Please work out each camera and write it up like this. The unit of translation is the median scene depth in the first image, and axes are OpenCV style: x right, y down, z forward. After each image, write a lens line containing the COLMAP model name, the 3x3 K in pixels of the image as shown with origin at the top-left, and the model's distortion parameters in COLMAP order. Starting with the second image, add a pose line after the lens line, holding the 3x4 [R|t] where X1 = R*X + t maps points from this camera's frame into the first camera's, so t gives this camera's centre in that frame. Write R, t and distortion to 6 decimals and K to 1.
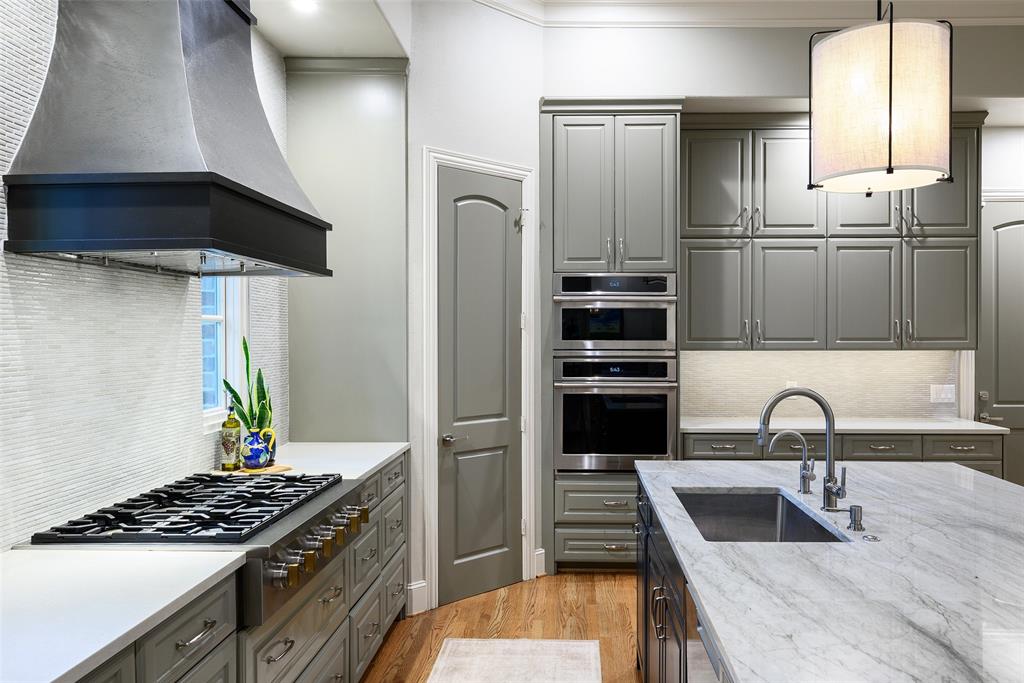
lens RADIAL K [[729.6, 0, 551.1], [0, 729.6, 334.3], [0, 0, 1]] dist [0.008022, -0.005189]
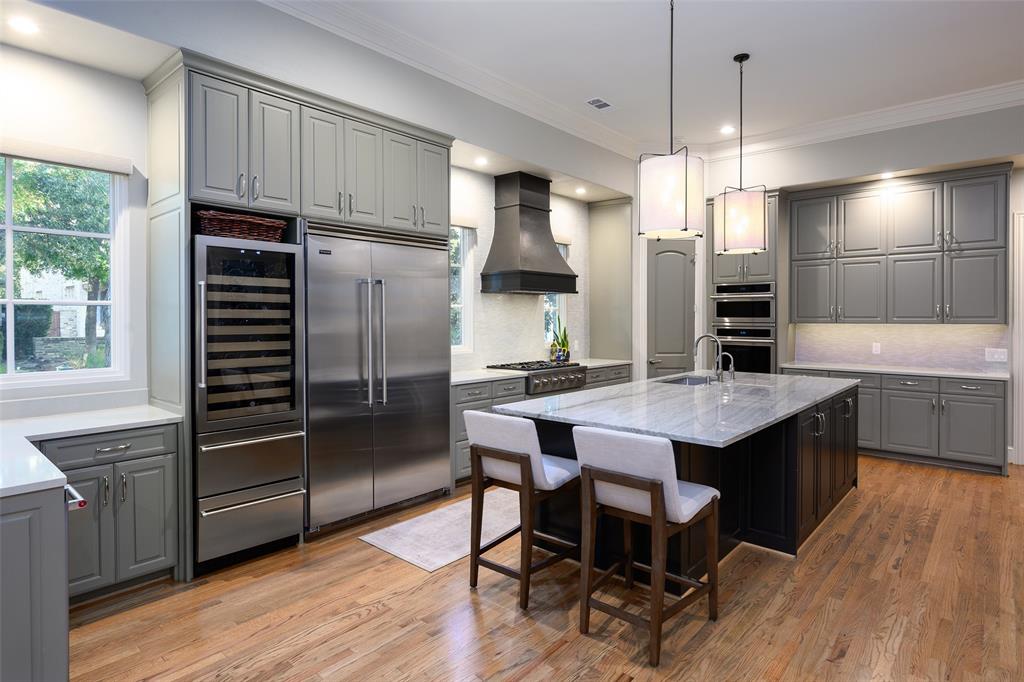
lens RADIAL K [[537.8, 0, 549.0], [0, 537.8, 320.4], [0, 0, 1]] dist [-0.002055, -0.000331]
pose [[0.784814, 0.004085, -0.619717, 0.569610], [-0.001375, 0.999987, 0.004851, 0.009486], [0.619729, -0.002956, 0.784810, -0.445800]]
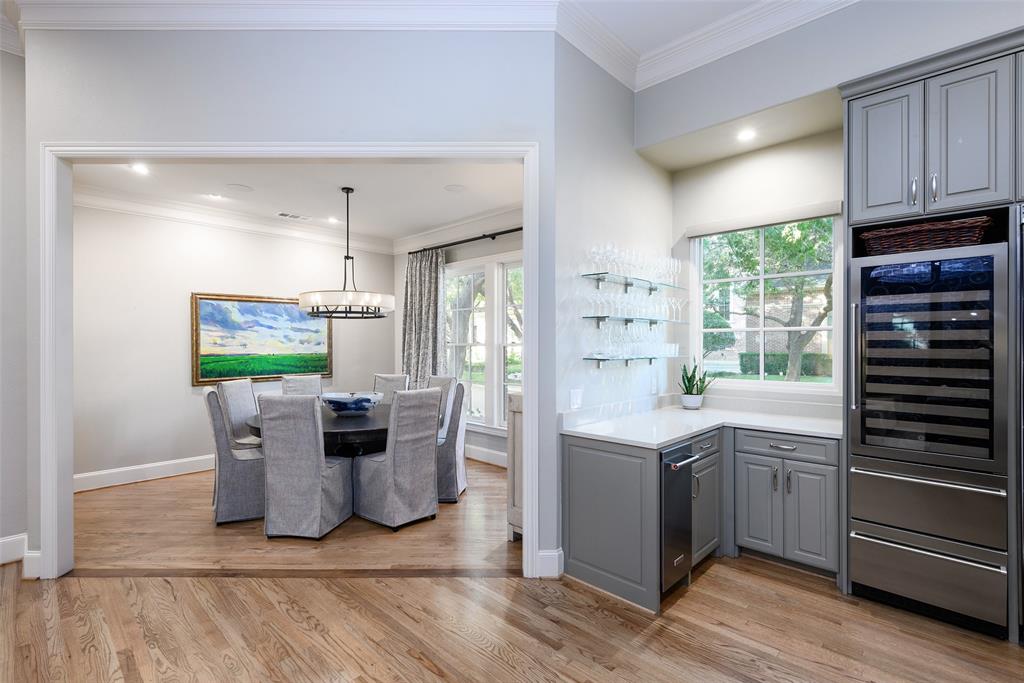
lens RADIAL K [[487.8, 0, 504.3], [0, 487.8, 344.0], [0, 0, 1]] dist [0.000111, 0.001561]
pose [[-0.686154, 0.004251, -0.727444, 0.564325], [0.001818, 0.999990, 0.004129, 0.011621], [0.727454, 0.001510, -0.686155, -0.099639]]
